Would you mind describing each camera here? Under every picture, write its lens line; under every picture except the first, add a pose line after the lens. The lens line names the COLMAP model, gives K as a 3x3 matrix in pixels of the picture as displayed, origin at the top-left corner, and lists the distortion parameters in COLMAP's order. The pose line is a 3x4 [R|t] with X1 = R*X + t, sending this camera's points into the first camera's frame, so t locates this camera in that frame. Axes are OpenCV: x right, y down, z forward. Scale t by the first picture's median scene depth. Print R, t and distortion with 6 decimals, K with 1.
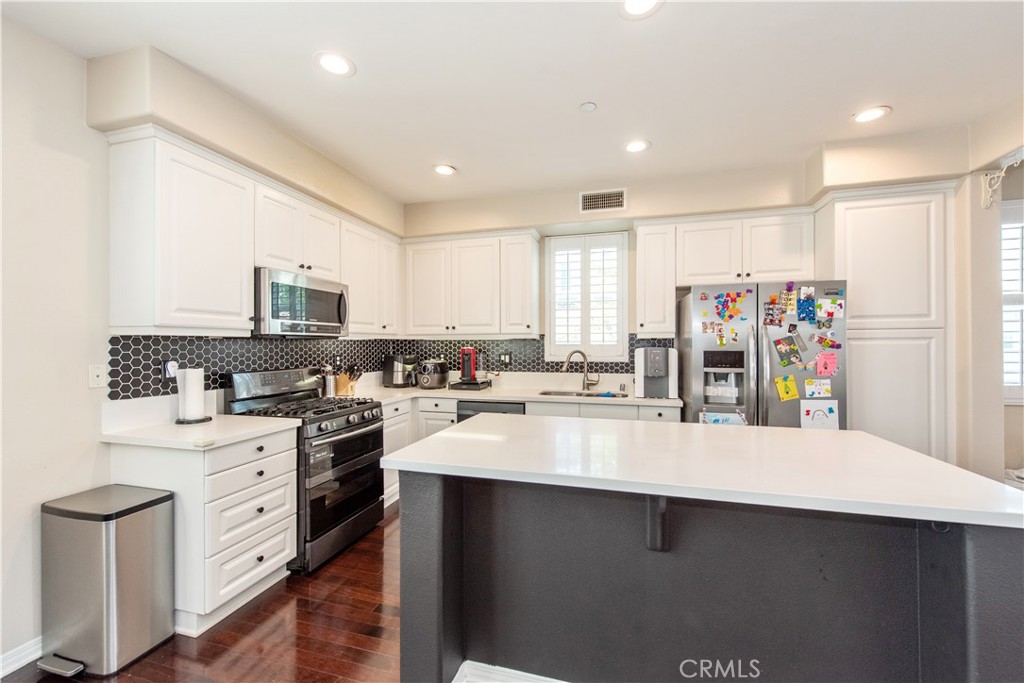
lens RADIAL K [[407.6, 0, 515.1], [0, 407.6, 344.7], [0, 0, 1]] dist [0.012082, -0.004802]
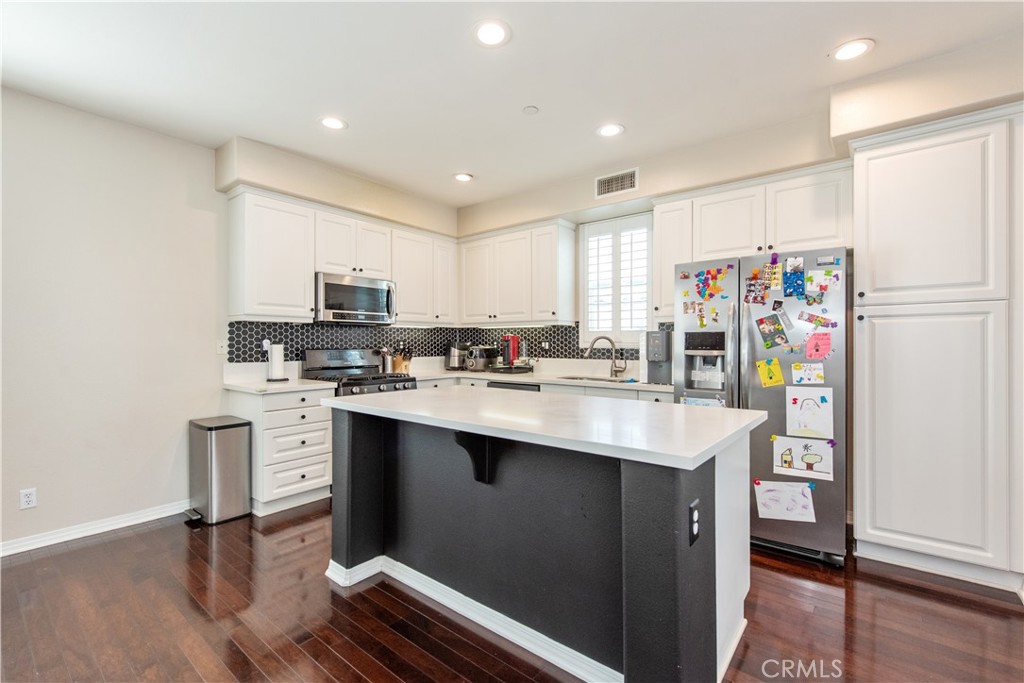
lens RADIAL K [[443.9, 0, 514.4], [0, 443.9, 345.6], [0, 0, 1]] dist [0.003543, -0.000170]
pose [[0.920890, 0.005633, -0.389783, 0.501627], [-0.003483, 0.999975, 0.006223, 0.040790], [0.389808, -0.004373, 0.920886, -0.104955]]
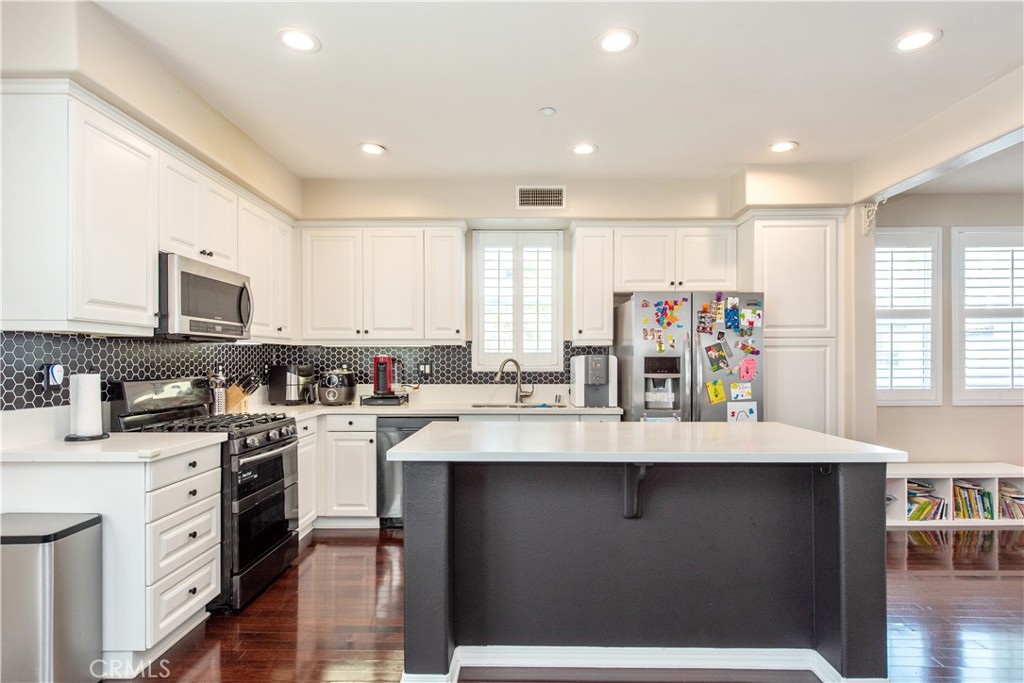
lens RADIAL K [[542.1, 0, 515.1], [0, 542.1, 363.5], [0, 0, 1]] dist [0.010466, -0.000988]
pose [[0.965847, 0.000496, 0.259113, -0.199851], [-0.001413, 0.999993, 0.003352, 0.027167], [-0.259109, -0.003604, 0.965841, -0.220397]]
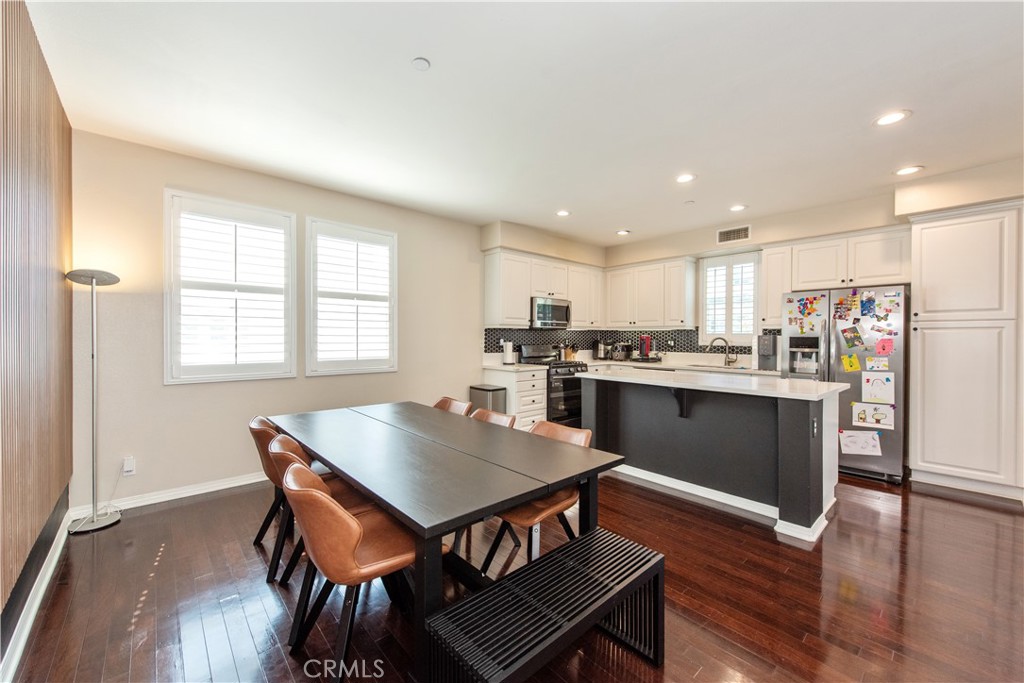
lens RADIAL K [[401.1, 0, 512.0], [0, 401.1, 341.5], [0, 0, 1]] dist [-0.000114, -0.000205]
pose [[0.842033, 0.012840, -0.539273, 0.400234], [-0.007497, 0.999899, 0.012101, 0.021839], [0.539373, -0.006147, 0.842044, -0.782829]]
